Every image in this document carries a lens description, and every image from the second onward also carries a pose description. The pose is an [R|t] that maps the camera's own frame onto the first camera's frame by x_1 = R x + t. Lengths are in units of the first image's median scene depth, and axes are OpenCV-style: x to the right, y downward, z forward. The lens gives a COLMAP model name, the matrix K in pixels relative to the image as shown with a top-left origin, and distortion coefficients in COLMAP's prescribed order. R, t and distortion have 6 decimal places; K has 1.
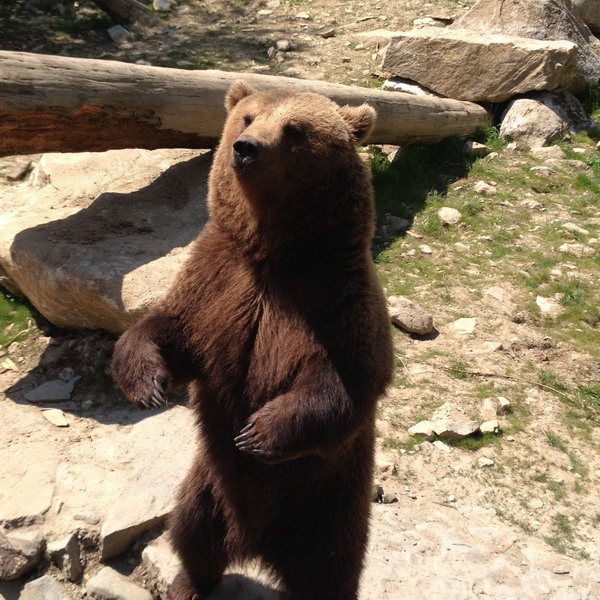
lens RADIAL K [[1044.9, 0, 300.0], [0, 1044.9, 300.0], [0, 0, 1]] dist [0.148476, -0.315310]
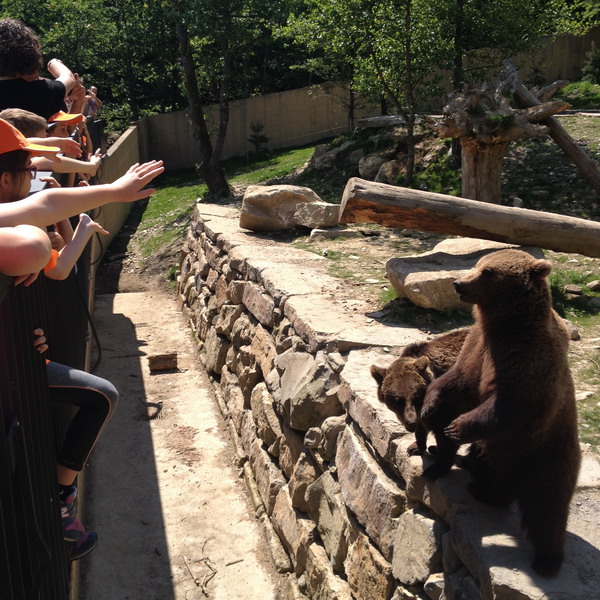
lens RADIAL K [[749.1, 0, 297.9], [0, 749.1, 298.1], [0, 0, 1]] dist [0.156260, -0.355598]
pose [[0.683075, 0.123932, -0.719756, 0.907136], [-0.259231, 0.962472, -0.080296, 0.237308], [0.682794, 0.241431, 0.689567, -0.374967]]
